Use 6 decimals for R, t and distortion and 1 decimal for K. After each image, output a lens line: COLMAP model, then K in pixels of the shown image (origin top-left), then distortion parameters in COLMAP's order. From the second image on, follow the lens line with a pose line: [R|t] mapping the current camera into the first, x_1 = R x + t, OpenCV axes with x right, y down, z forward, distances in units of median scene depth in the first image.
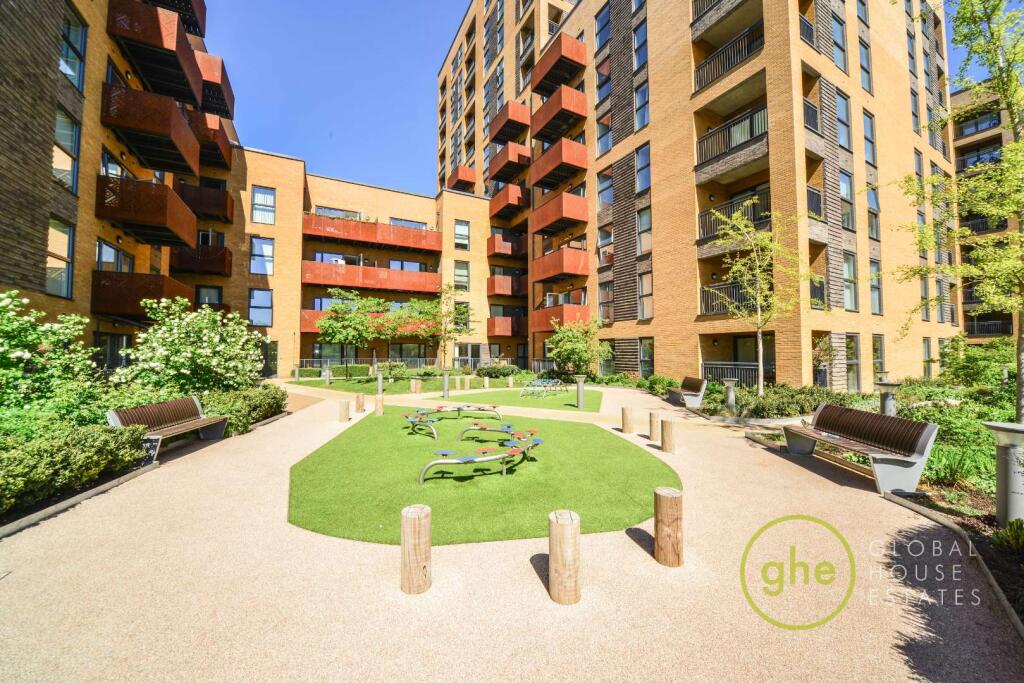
lens RADIAL K [[360.6, 0, 512.0], [0, 360.6, 341.5], [0, 0, 1]] dist [-0.020076, 0.000199]
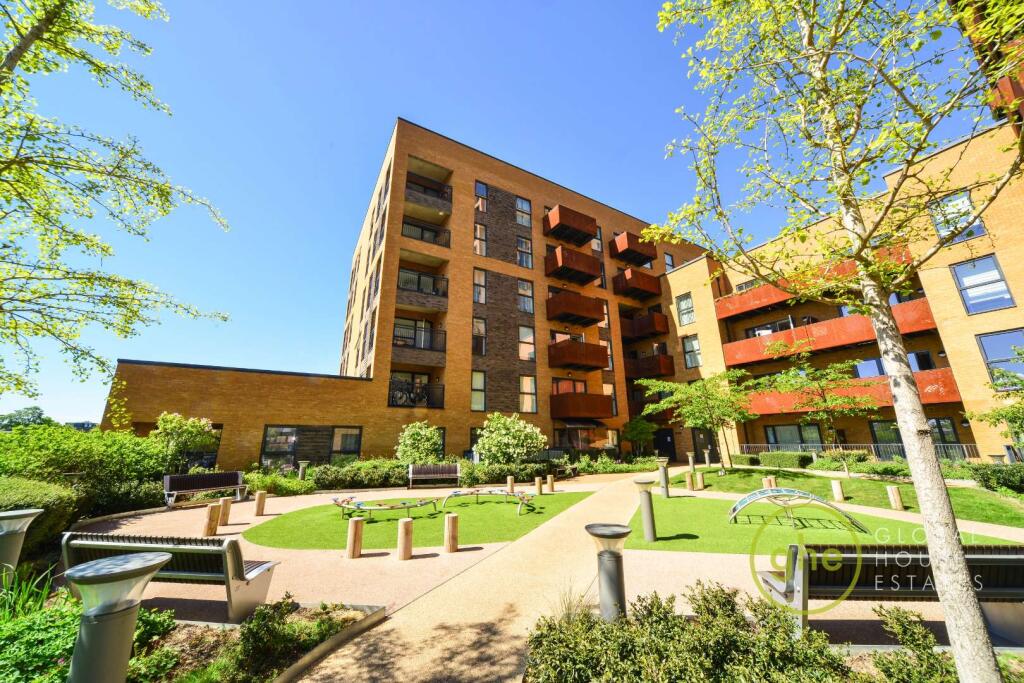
lens RADIAL K [[360.6, 0, 512.0], [0, 360.6, 341.5], [0, 0, 1]] dist [-0.020076, 0.000199]
pose [[0.023854, -0.266594, -0.963514, 0.378406], [0.029547, 0.963555, -0.265874, 0.010715], [0.999279, -0.022127, 0.030862, 0.393009]]
